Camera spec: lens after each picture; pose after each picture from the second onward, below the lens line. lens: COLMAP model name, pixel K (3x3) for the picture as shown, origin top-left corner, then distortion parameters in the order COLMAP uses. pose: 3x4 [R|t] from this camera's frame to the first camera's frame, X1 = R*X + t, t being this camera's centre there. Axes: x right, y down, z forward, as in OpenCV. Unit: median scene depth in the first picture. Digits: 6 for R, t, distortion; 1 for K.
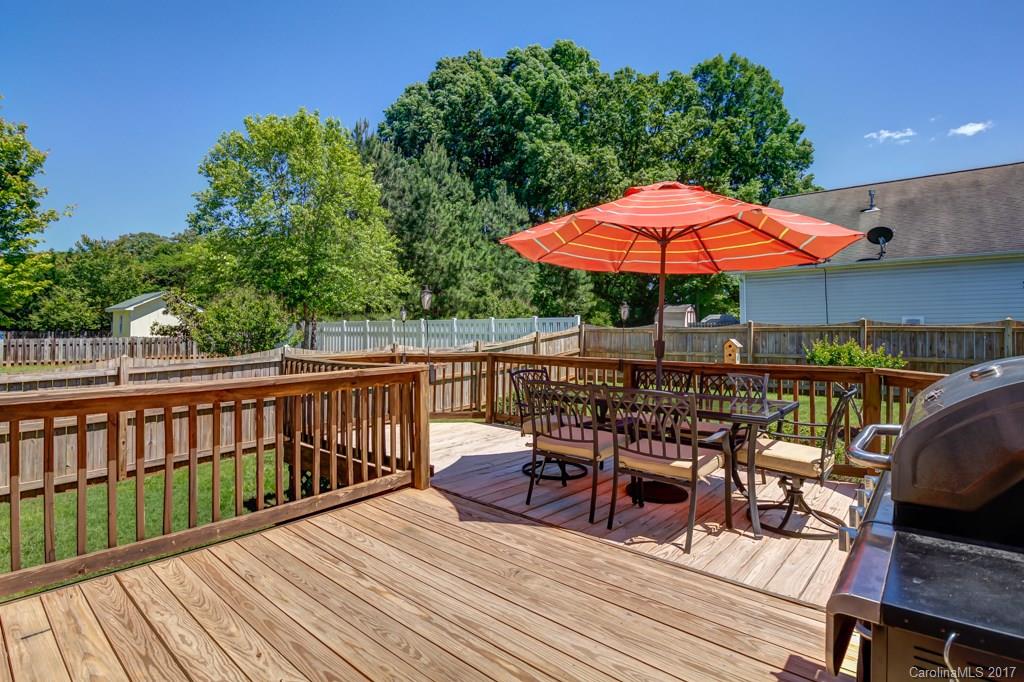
lens RADIAL K [[486.0, 0, 510.5], [0, 486.0, 335.5], [0, 0, 1]] dist [-0.003891, -0.013150]
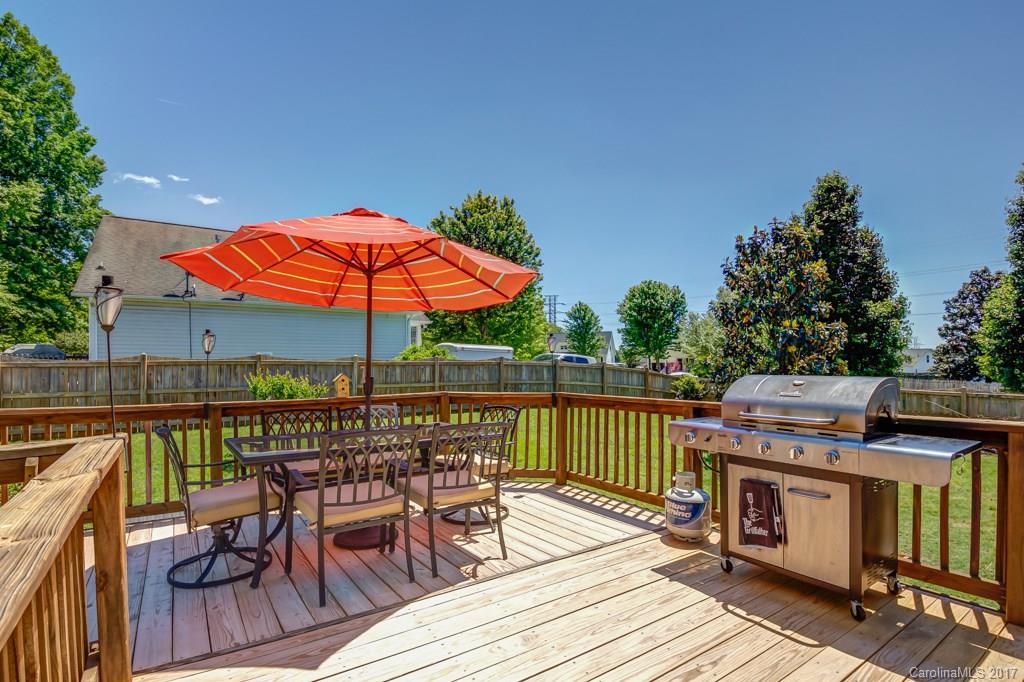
lens RADIAL K [[486.0, 0, 473.9], [0, 486.0, 368.0], [0, 0, 1]] dist [-0.003891, -0.013150]
pose [[0.296391, -0.011682, 0.954995, -0.178111], [0.011113, 0.999900, 0.008782, -0.004989], [-0.955002, 0.008010, 0.296491, 0.167870]]
